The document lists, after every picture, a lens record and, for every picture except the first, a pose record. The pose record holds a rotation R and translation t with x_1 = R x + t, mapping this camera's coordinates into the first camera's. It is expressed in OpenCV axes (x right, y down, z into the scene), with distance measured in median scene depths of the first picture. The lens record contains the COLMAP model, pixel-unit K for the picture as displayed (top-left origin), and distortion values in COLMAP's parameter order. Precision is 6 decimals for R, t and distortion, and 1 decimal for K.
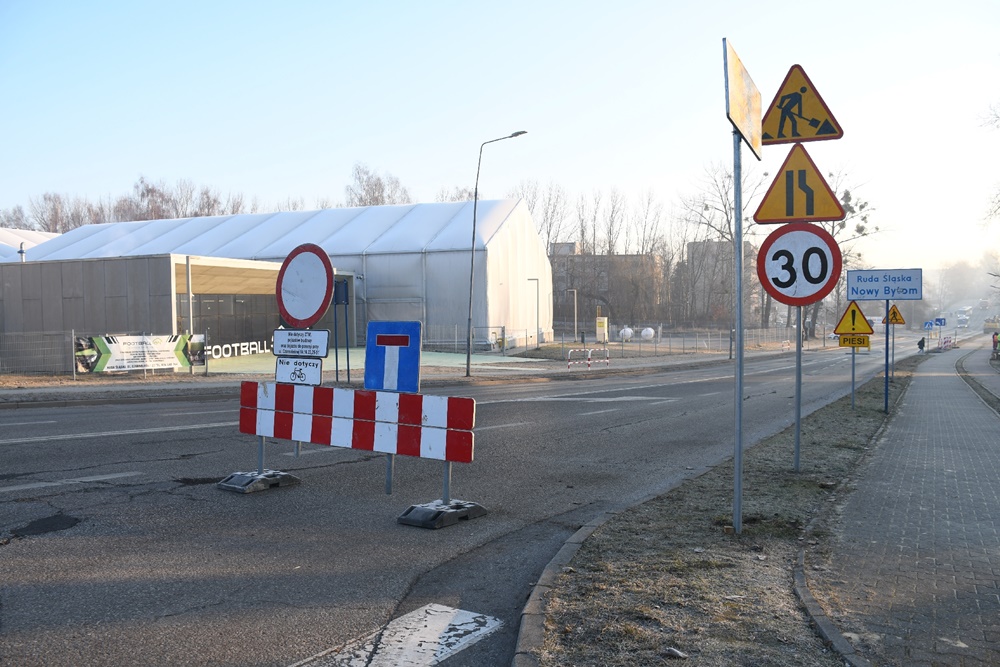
lens RADIAL K [[777.4, 0, 499.3], [0, 777.4, 336.4], [0, 0, 1]] dist [-0.111549, 0.000789]
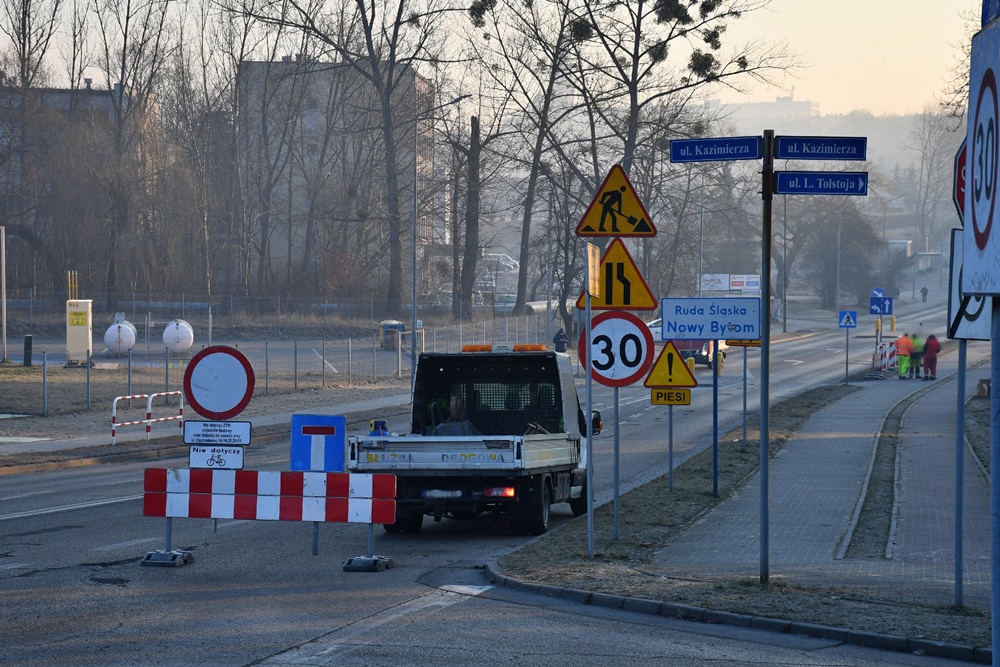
lens RADIAL K [[2258.8, 0, 499.5], [0, 2258.8, 334.3], [0, 0, 1]] dist [0.113208, 0.000000]
pose [[0.937892, -0.005358, 0.346885, -0.886189], [0.004562, 0.999985, 0.003110, -0.125778], [-0.346896, -0.001334, 0.937903, -1.975019]]
